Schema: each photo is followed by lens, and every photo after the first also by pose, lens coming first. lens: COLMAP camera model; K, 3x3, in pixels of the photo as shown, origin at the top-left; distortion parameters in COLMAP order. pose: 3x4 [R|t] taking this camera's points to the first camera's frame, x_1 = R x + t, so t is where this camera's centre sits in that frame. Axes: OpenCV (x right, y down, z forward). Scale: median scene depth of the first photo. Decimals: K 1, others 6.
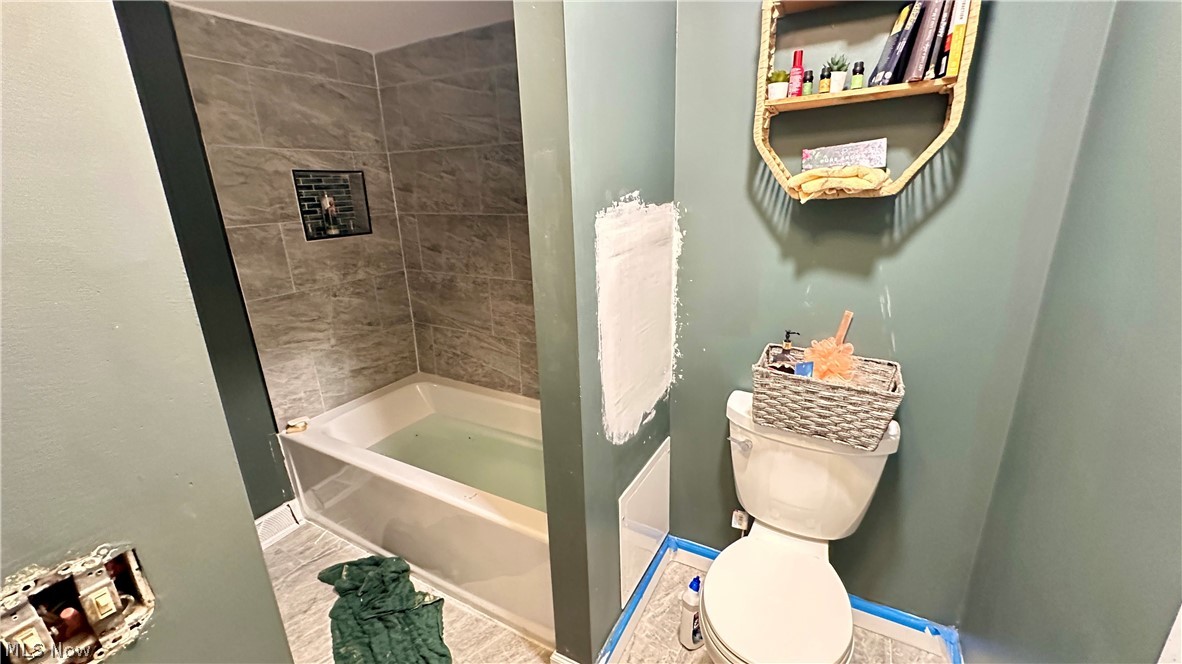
lens RADIAL K [[474.1, 0, 591.0], [0, 474.1, 332.0], [0, 0, 1]] dist [-0.007351, 0.000776]
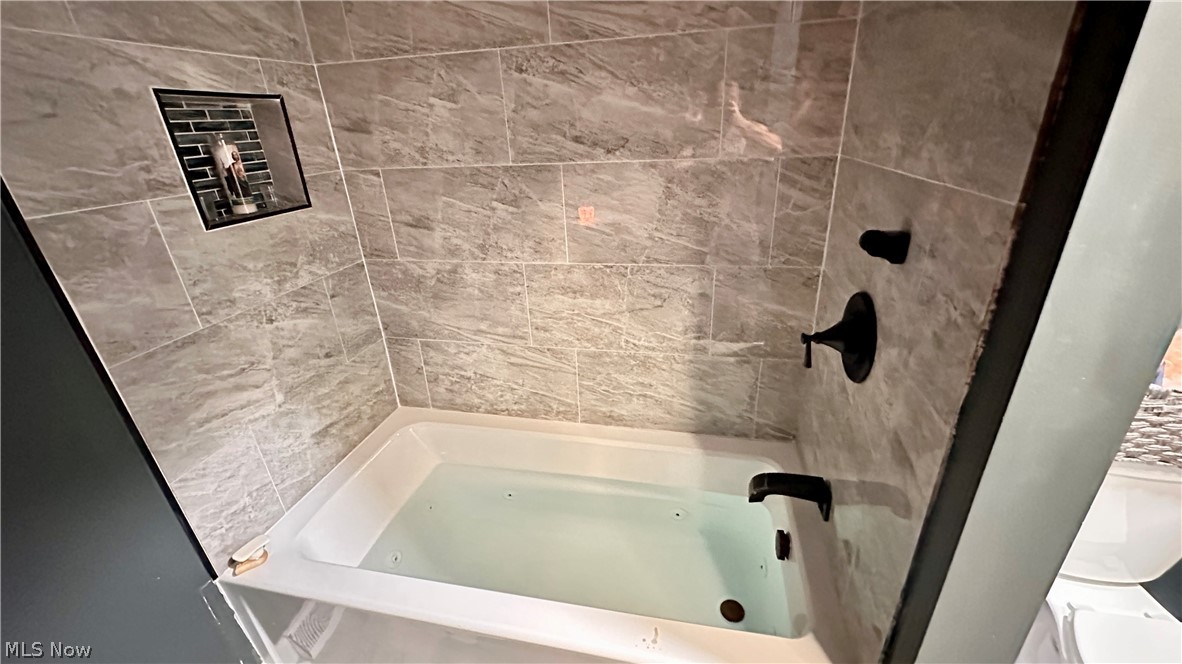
lens RADIAL K [[474.1, 0, 591.0], [0, 474.1, 332.0], [0, 0, 1]] dist [-0.007351, 0.000776]
pose [[0.957461, -0.133177, 0.255992, -0.309239], [0.105589, 0.987299, 0.118706, -0.088926], [-0.268549, -0.086626, 0.959363, 0.332748]]
